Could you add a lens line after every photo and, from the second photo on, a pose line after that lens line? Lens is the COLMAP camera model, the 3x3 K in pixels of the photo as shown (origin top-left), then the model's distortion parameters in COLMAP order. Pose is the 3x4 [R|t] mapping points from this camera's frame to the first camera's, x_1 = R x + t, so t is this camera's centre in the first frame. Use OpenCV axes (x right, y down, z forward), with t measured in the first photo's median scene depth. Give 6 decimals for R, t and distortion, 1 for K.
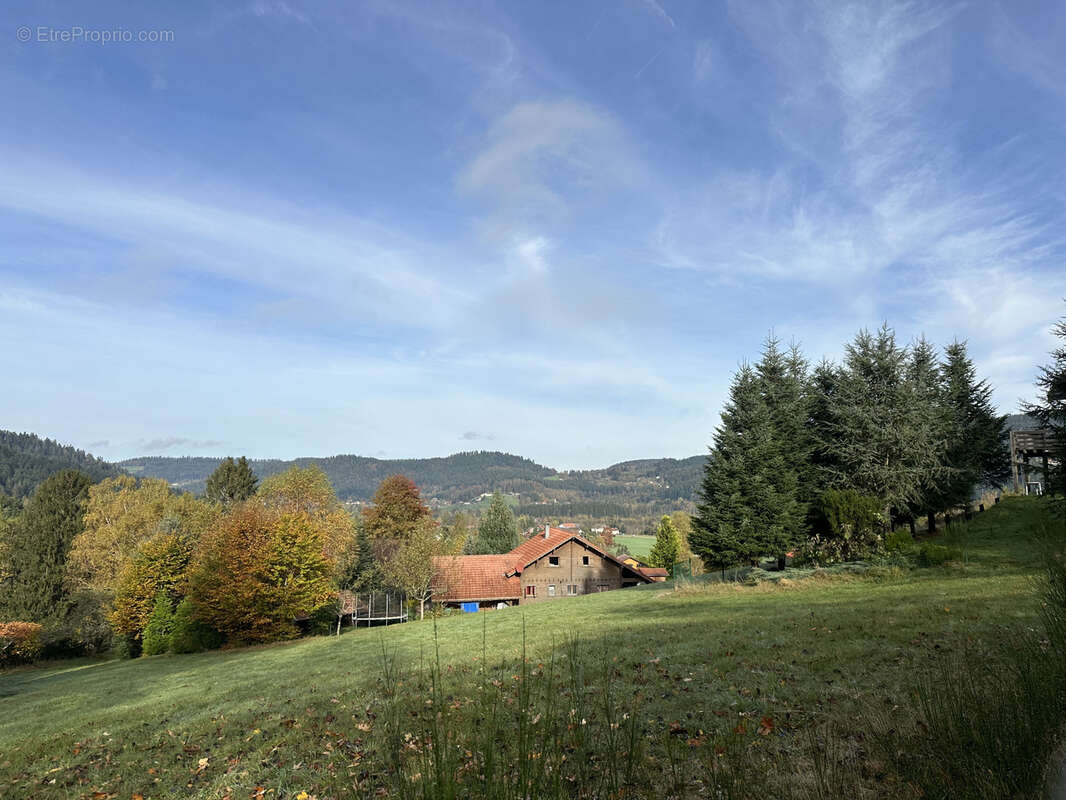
lens RADIAL K [[750.5, 0, 544.6], [0, 750.5, 401.5], [0, 0, 1]] dist [0.084766, -0.090649]
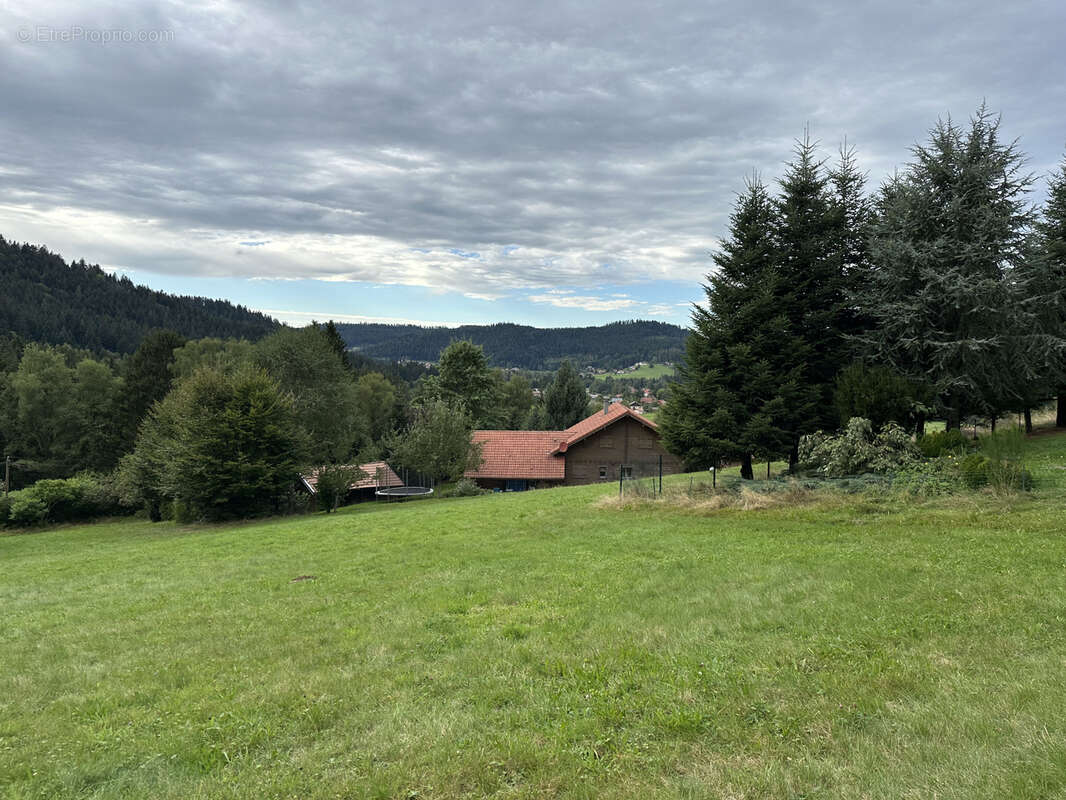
lens RADIAL K [[750.5, 0, 544.6], [0, 750.5, 401.5], [0, 0, 1]] dist [0.084766, -0.090649]
pose [[0.978232, 0.027387, -0.205699, 0.243380], [0.008552, 0.985090, 0.171825, 0.029854], [0.207338, -0.169844, 0.963413, 0.291602]]
